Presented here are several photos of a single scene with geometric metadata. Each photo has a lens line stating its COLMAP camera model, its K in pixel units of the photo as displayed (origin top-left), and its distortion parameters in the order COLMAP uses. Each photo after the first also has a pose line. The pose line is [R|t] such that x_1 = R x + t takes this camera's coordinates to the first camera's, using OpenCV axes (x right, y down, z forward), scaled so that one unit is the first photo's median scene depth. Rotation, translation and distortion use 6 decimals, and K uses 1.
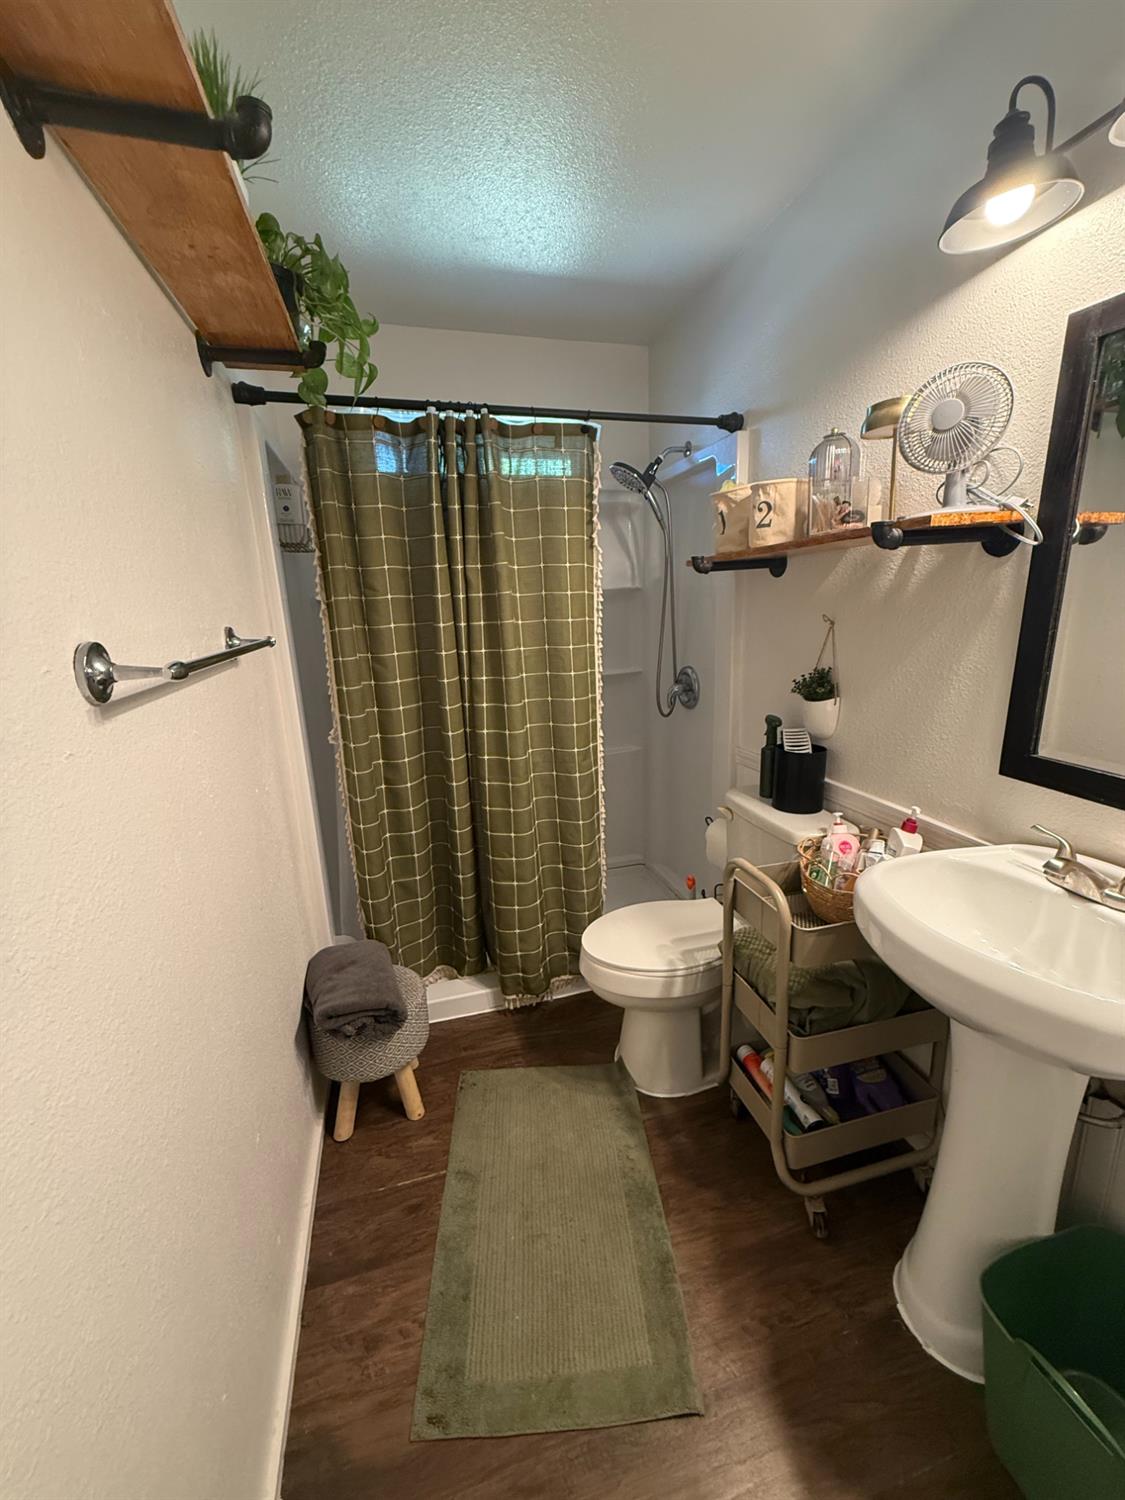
lens RADIAL K [[599.7, 0, 561.9], [0, 599.7, 750.4], [0, 0, 1]] dist [0.000044, -0.000724]
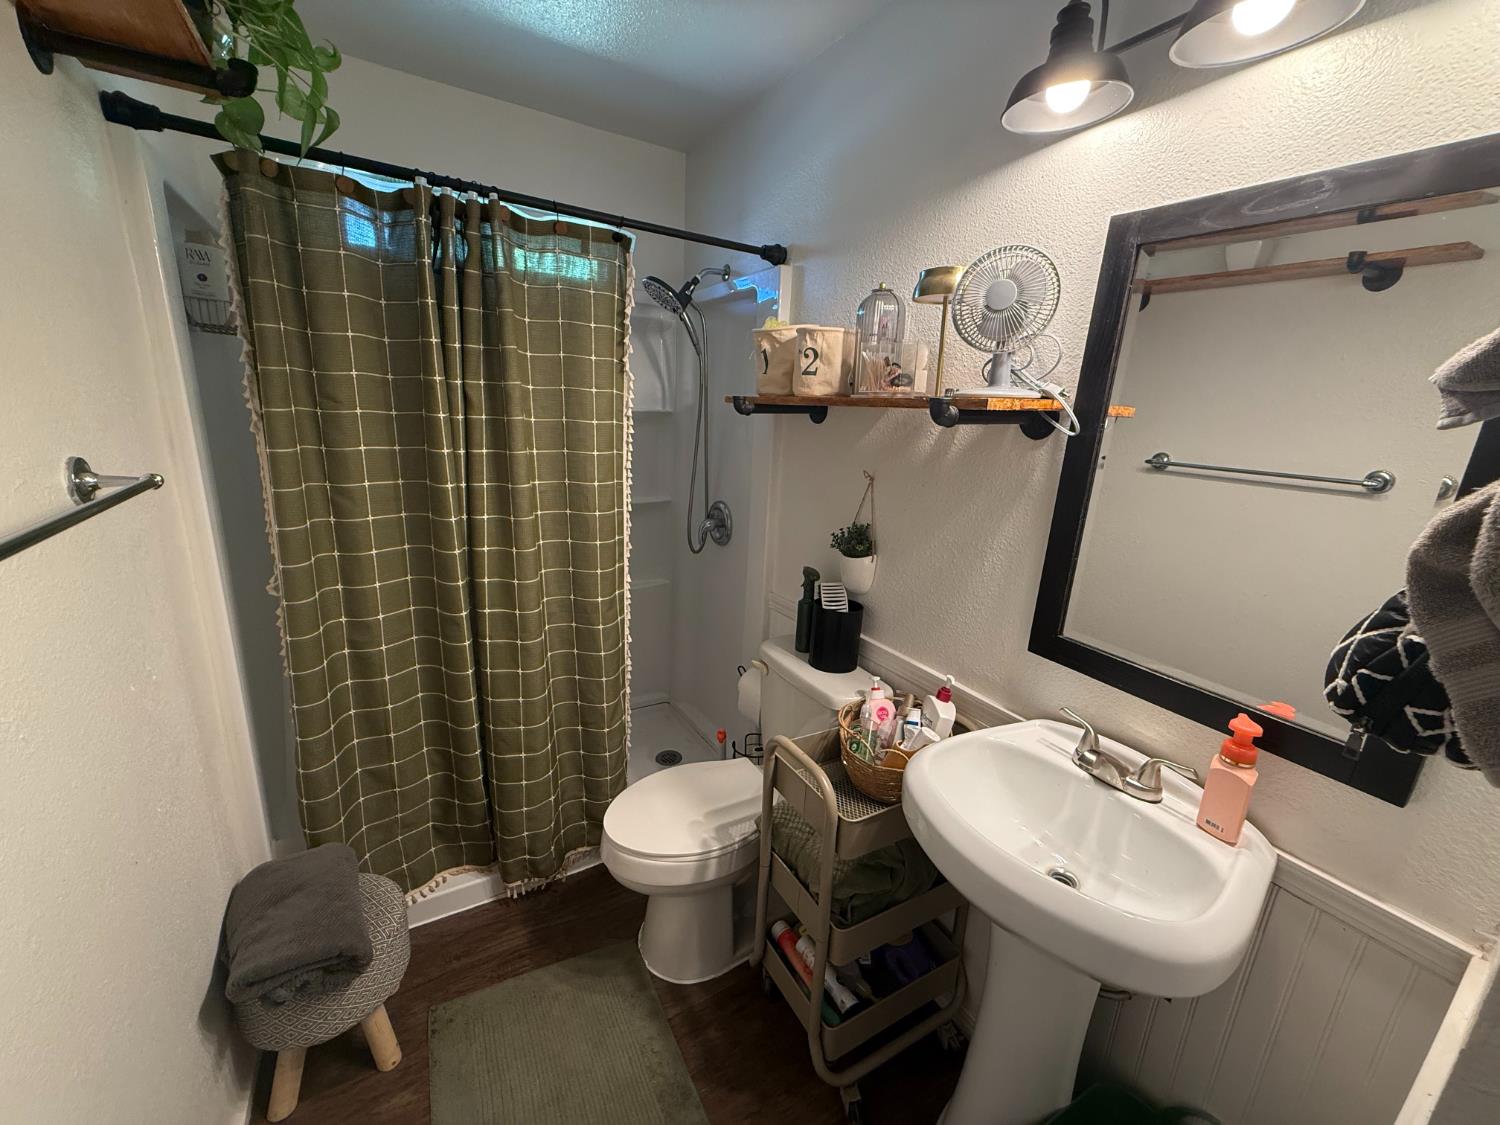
lens RADIAL K [[599.7, 0, 749.8], [0, 599.7, 561.9], [0, 0, 1]] dist [0.000044, -0.000724]
pose [[0.960520, 0.015870, 0.277757, -0.012574], [-0.019986, 0.999728, 0.011992, -0.087155], [-0.277491, -0.017070, 0.960576, 0.112624]]
